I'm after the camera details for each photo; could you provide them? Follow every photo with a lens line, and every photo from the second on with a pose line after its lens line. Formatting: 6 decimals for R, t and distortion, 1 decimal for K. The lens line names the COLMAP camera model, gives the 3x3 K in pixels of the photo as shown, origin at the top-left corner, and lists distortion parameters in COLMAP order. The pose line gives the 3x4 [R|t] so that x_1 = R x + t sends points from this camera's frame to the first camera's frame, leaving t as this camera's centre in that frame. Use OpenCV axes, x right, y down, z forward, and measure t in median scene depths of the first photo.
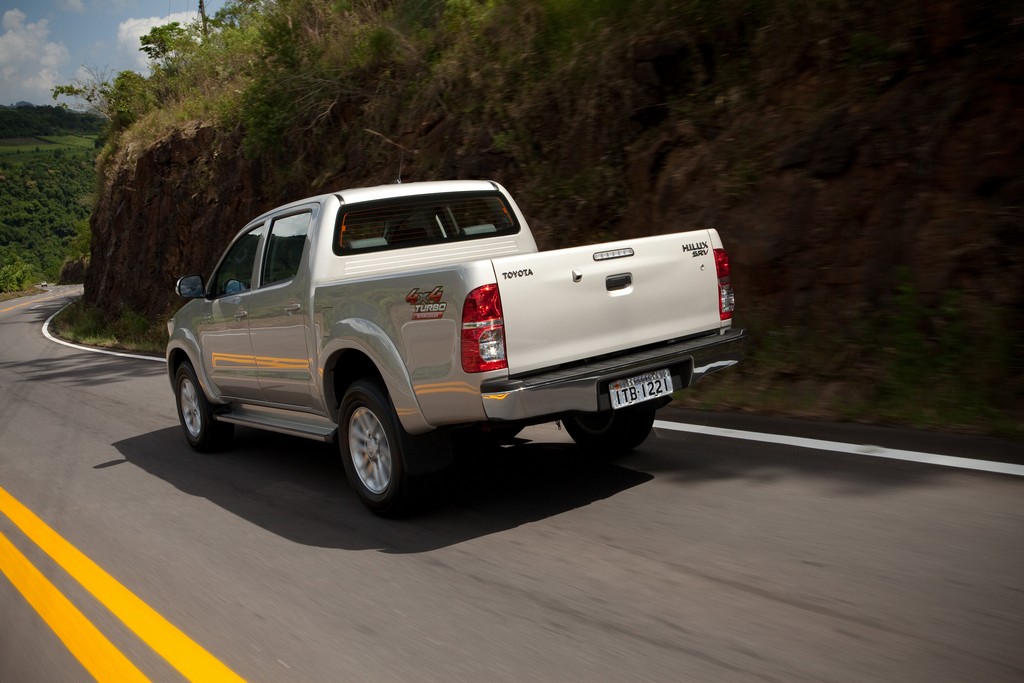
lens RADIAL K [[978.0, 0, 509.1], [0, 978.0, 339.8], [0, 0, 1]] dist [-0.011178, -0.002224]
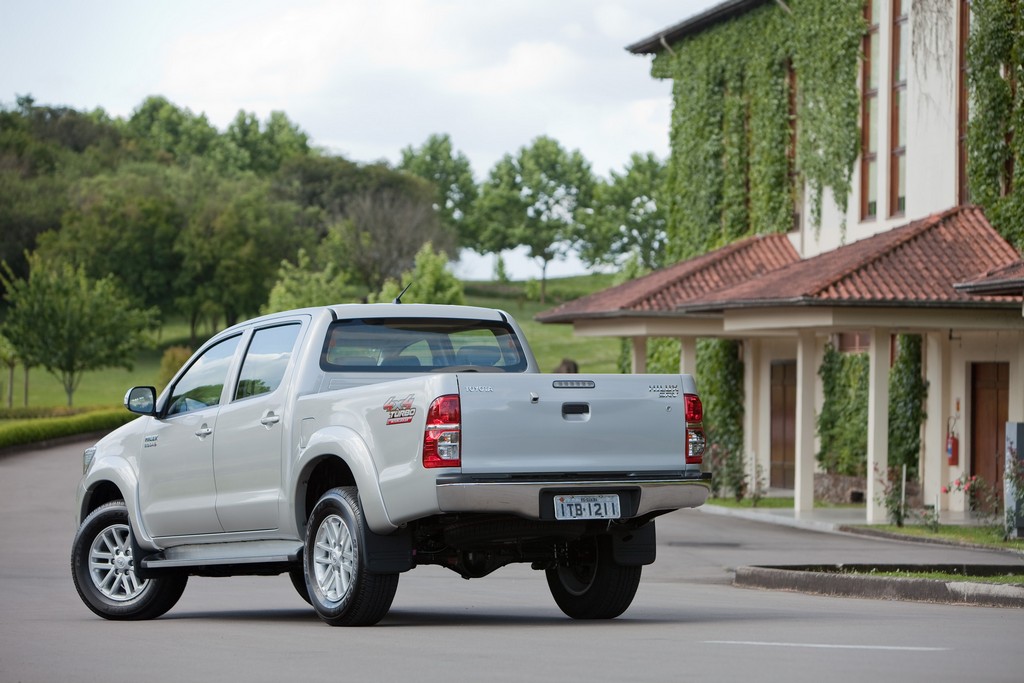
lens RADIAL K [[3095.1, 0, 512.0], [0, 3095.1, 341.5], [0, 0, 1]] dist [0.352414, -1.407077]
pose [[0.991388, 0.090697, -0.094468, 0.343774], [-0.104025, 0.983598, -0.147355, 0.367330], [0.079554, 0.155913, 0.984562, -2.321645]]
